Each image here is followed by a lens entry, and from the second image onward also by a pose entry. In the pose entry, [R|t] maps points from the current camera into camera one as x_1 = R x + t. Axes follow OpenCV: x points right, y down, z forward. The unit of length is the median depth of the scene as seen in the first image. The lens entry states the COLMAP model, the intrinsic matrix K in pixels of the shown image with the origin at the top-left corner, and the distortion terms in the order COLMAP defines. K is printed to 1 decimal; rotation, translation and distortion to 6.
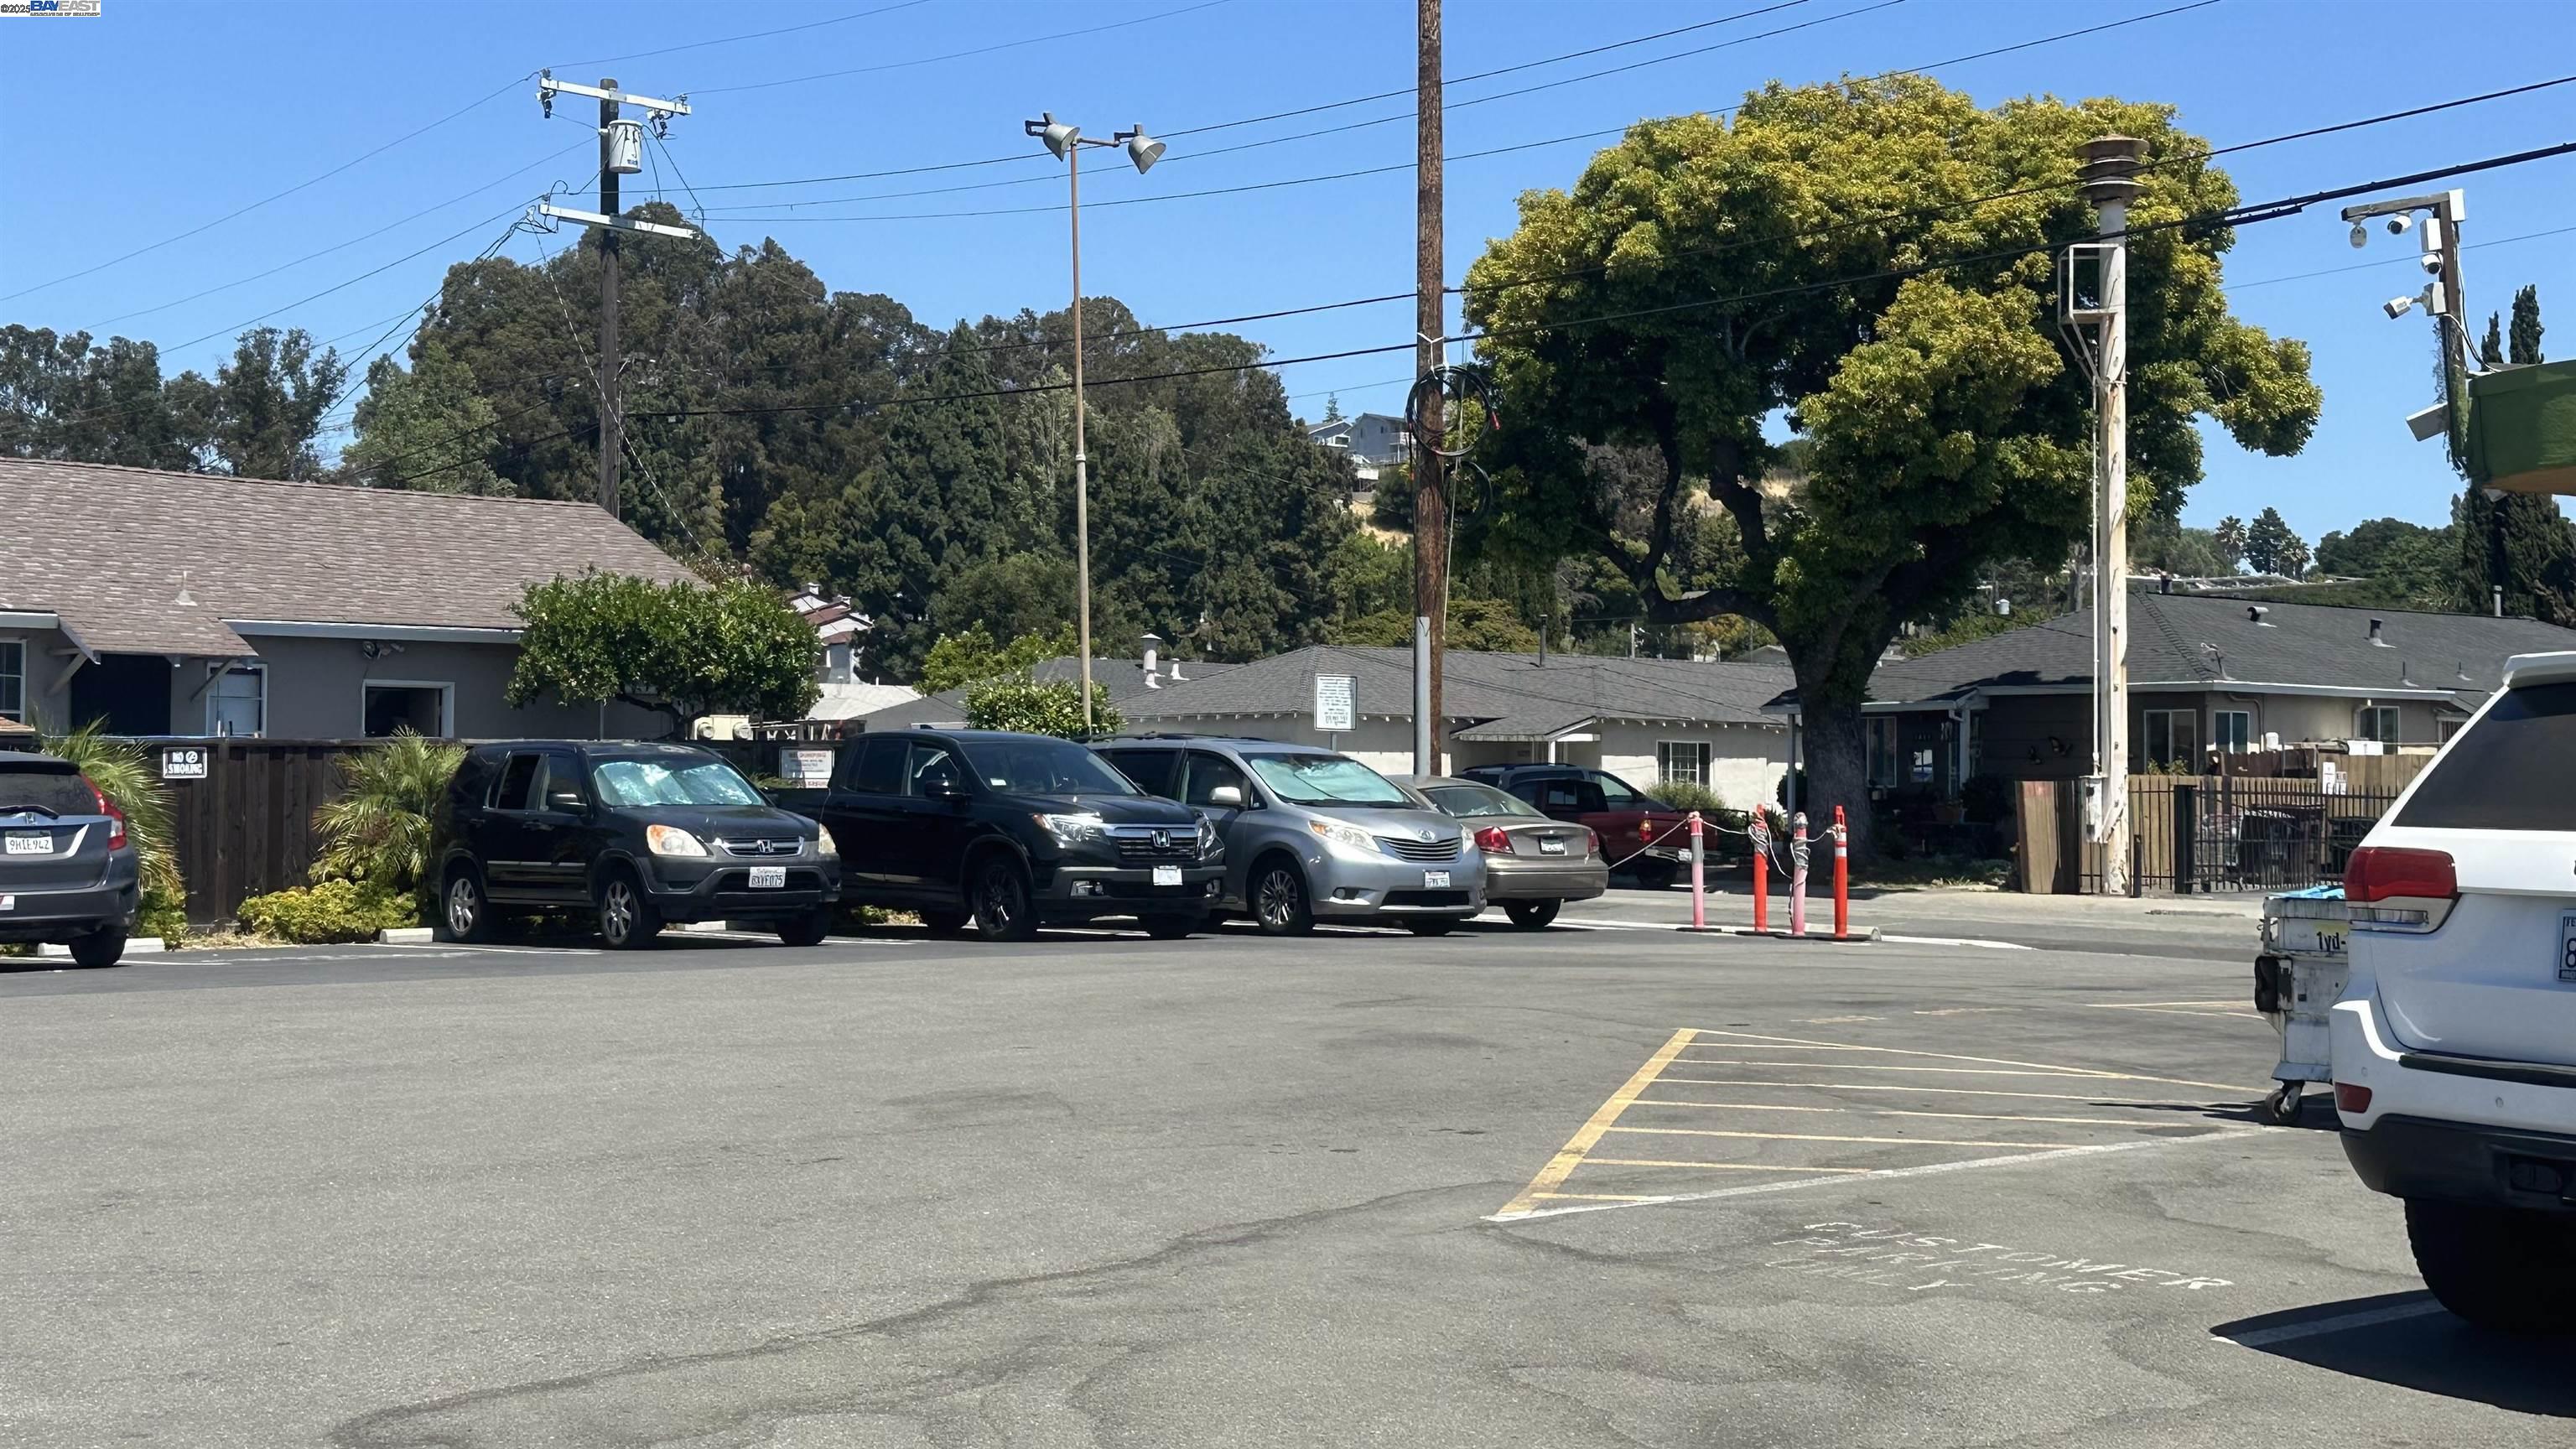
lens RADIAL K [[3137.0, 0, 1288.0], [0, 3137.0, 724.5], [0, 0, 1]] dist [0.134577, -0.005355]
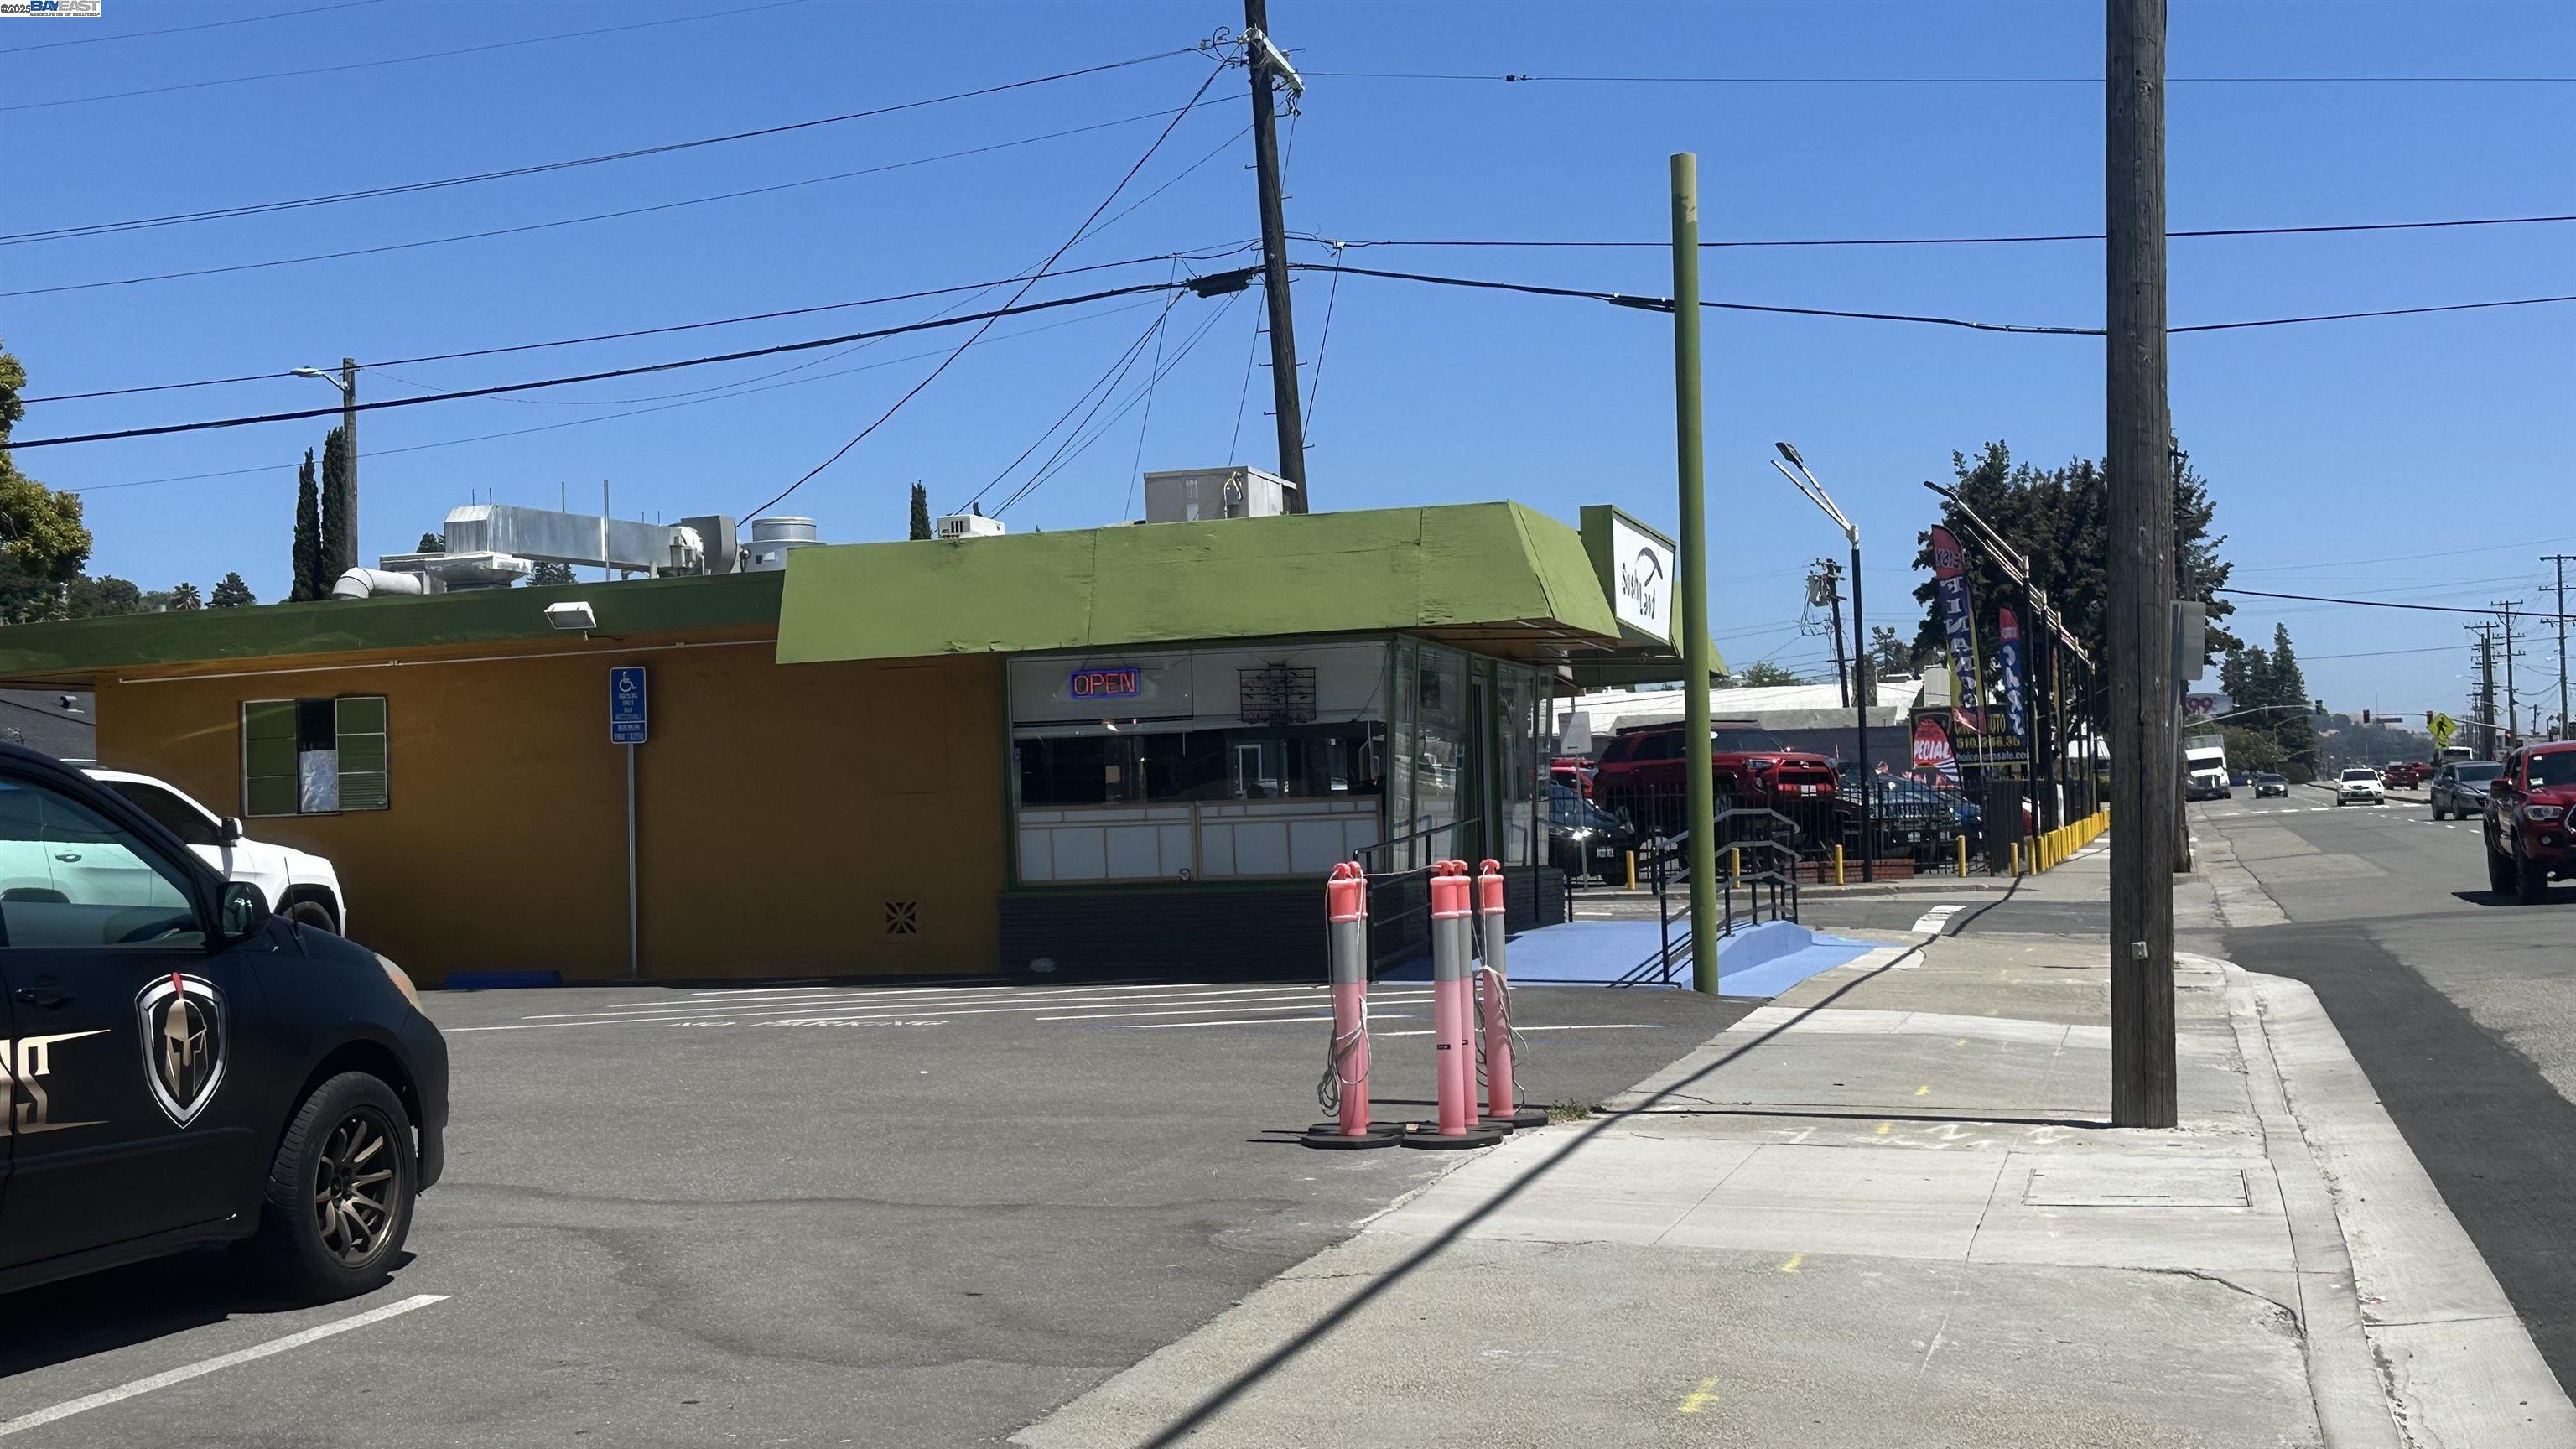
lens RADIAL K [[3137.0, 0, 1288.0], [0, 3137.0, 724.5], [0, 0, 1]] dist [0.134577, -0.005355]
pose [[0.819815, -0.011280, 0.572518, -0.024541], [0.021518, 0.999707, -0.011116, -0.002051], [-0.572224, 0.021432, 0.819817, -0.365169]]
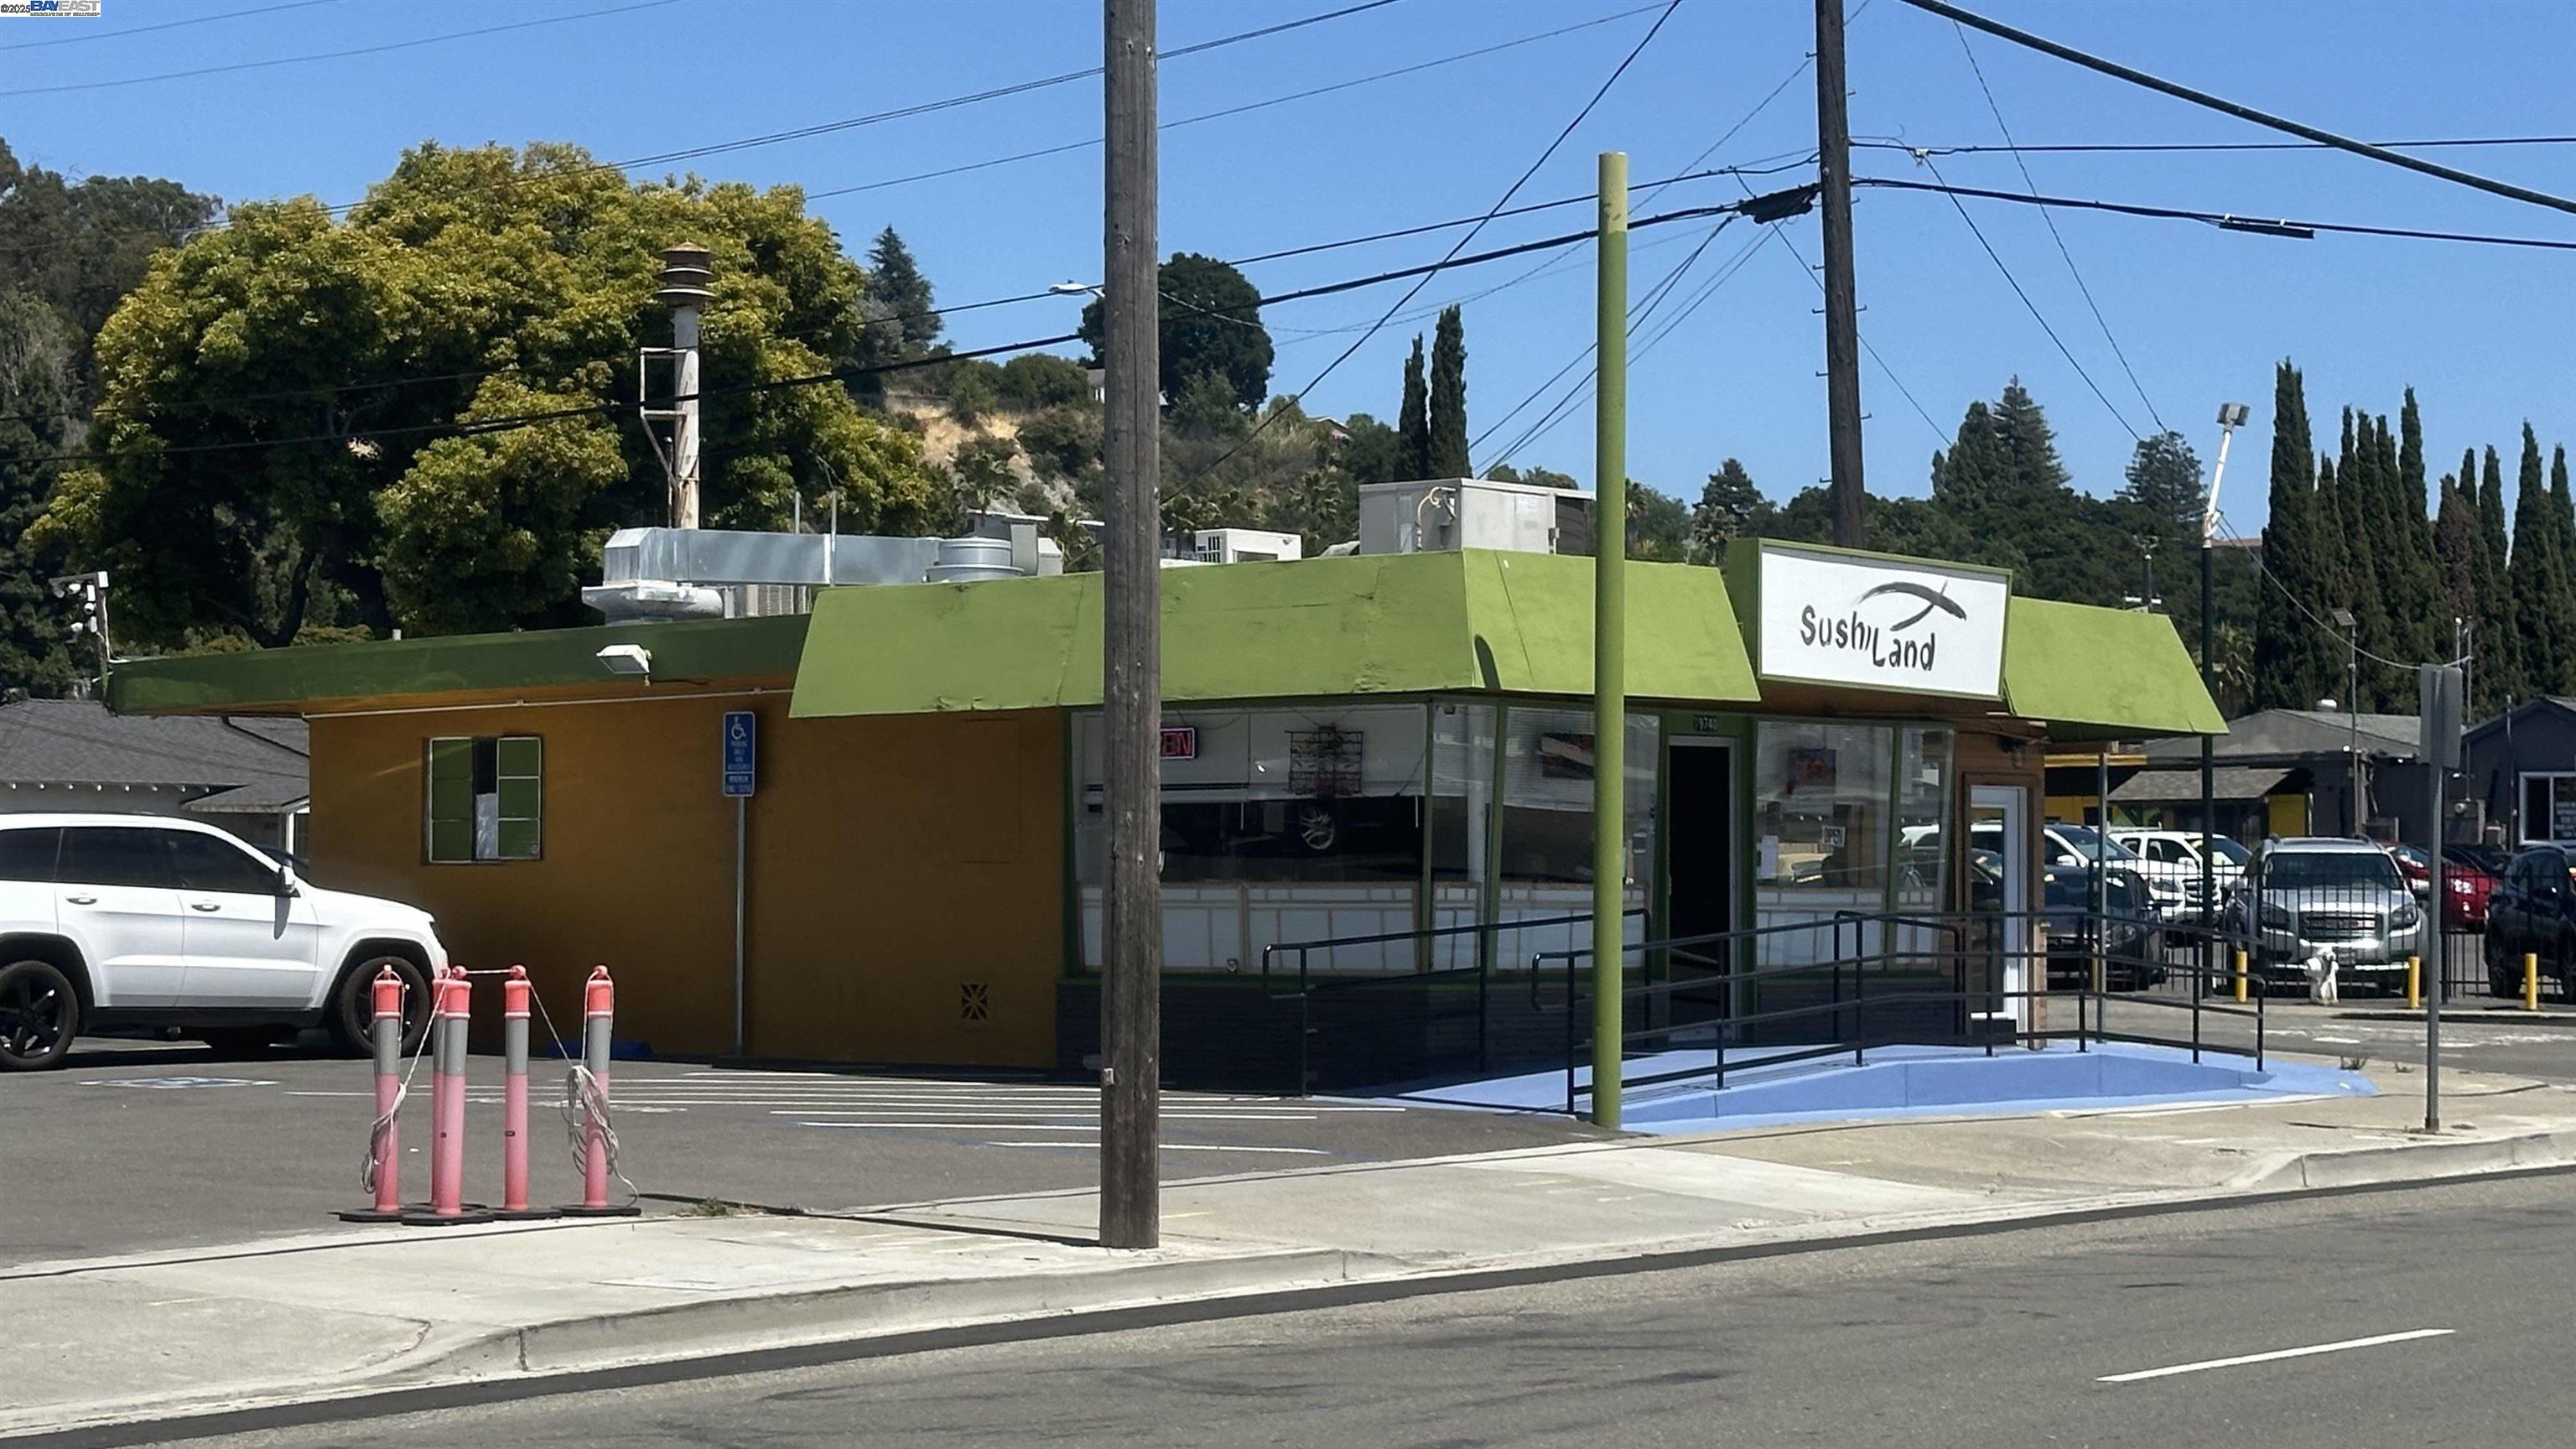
lens RADIAL K [[5027.9, 0, 1288.0], [0, 5027.9, 724.5], [0, 0, 1]] dist [0.204636, -0.282477]
pose [[0.983613, 0.003525, 0.180257, 0.151313], [-0.002171, 0.999968, -0.007711, -0.013570], [-0.180279, 0.007193, 0.983589, -0.670071]]
